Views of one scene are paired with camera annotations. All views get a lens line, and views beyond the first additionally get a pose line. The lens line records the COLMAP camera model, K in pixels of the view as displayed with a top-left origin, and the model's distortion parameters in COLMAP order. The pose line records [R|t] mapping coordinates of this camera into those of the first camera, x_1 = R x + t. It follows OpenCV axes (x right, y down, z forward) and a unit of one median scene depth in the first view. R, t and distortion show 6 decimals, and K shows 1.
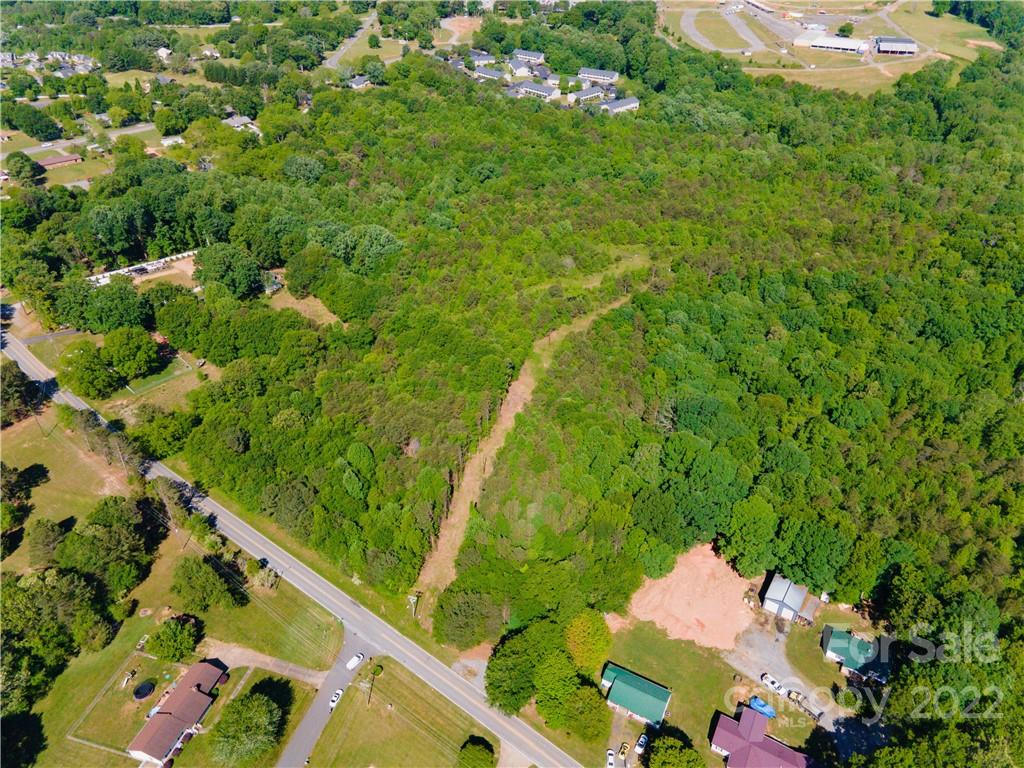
lens RADIAL K [[742.4, 0, 510.1], [0, 742.4, 382.1], [0, 0, 1]] dist [0.058405, 0.055845]
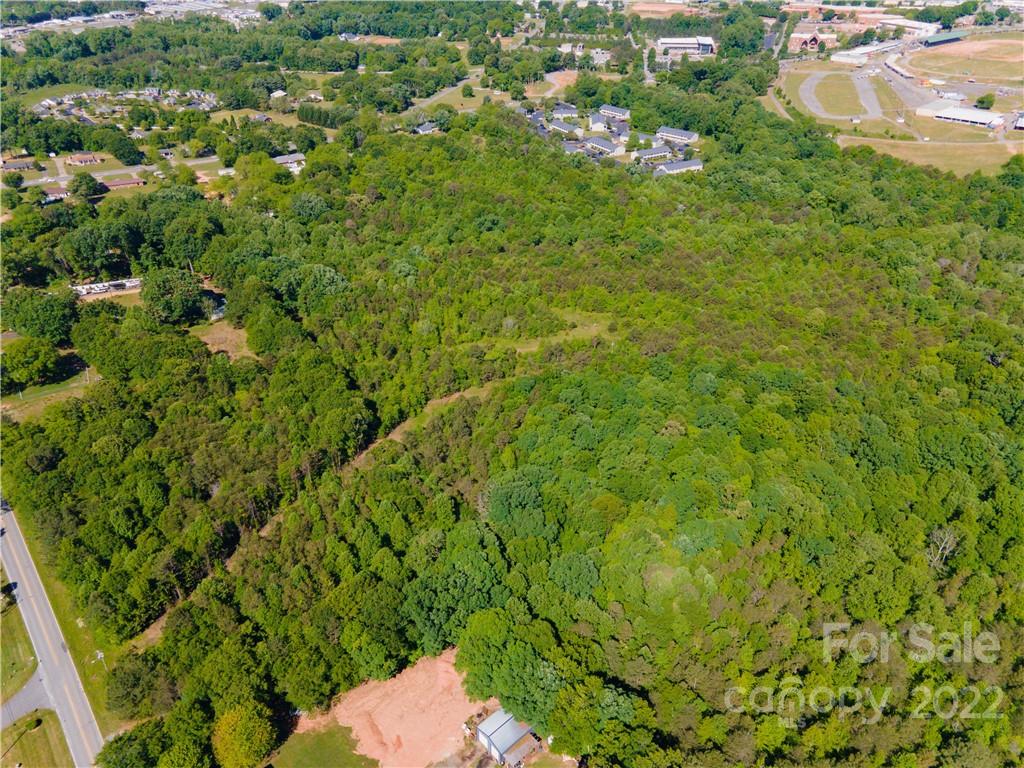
lens RADIAL K [[742.4, 0, 510.1], [0, 742.4, 382.1], [0, 0, 1]] dist [0.058405, 0.055845]
pose [[0.968727, 0.130563, -0.211000, 0.301055], [-0.141961, 0.989074, -0.039740, -0.049445], [0.203506, 0.068451, 0.976678, 0.071300]]
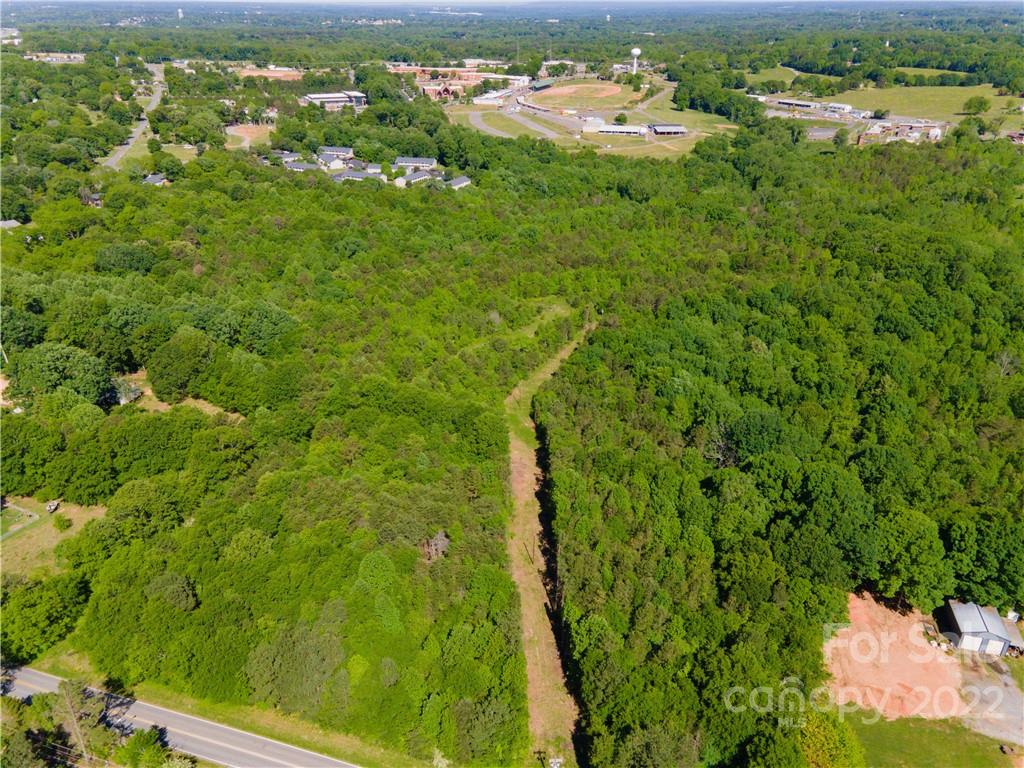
lens RADIAL K [[742.4, 0, 510.1], [0, 742.4, 382.1], [0, 0, 1]] dist [0.058405, 0.055845]
pose [[0.946470, -0.153078, 0.284185, -0.168596], [0.195257, 0.972571, -0.126417, 0.026896], [-0.257038, 0.175139, 0.950399, 0.190943]]
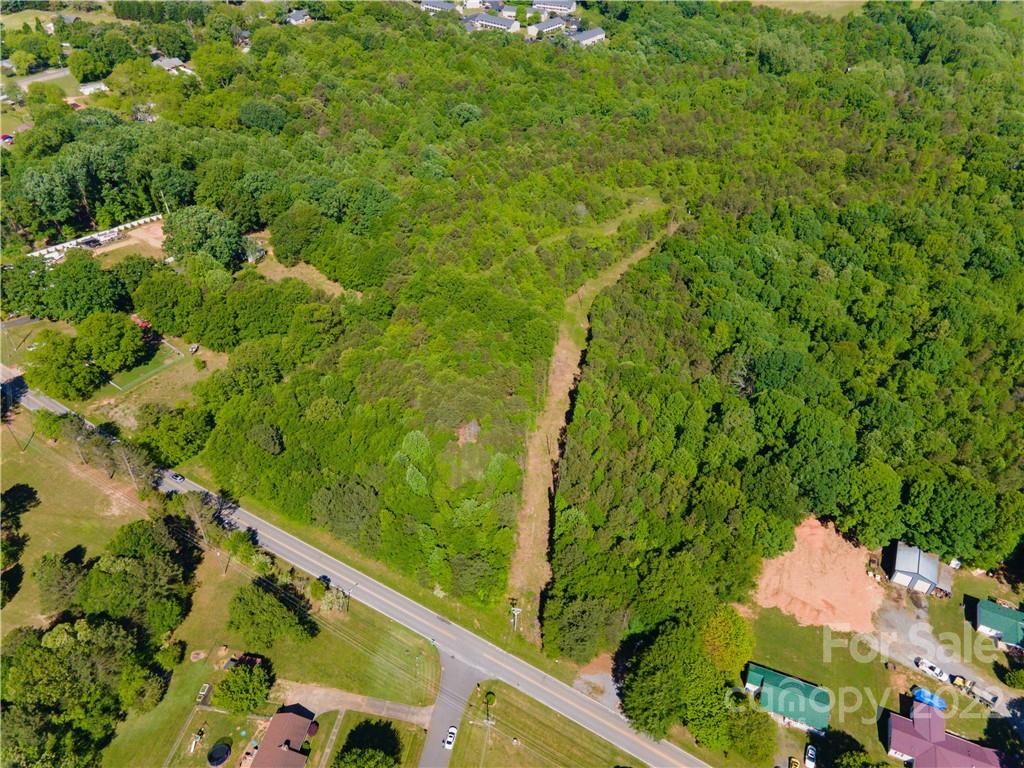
lens RADIAL K [[742.4, 0, 510.1], [0, 742.4, 382.1], [0, 0, 1]] dist [0.058405, 0.055845]
pose [[0.993193, -0.070846, 0.092463, -0.111475], [0.064876, 0.995705, 0.066045, -0.016801], [-0.096745, -0.059596, 0.993523, 0.089935]]
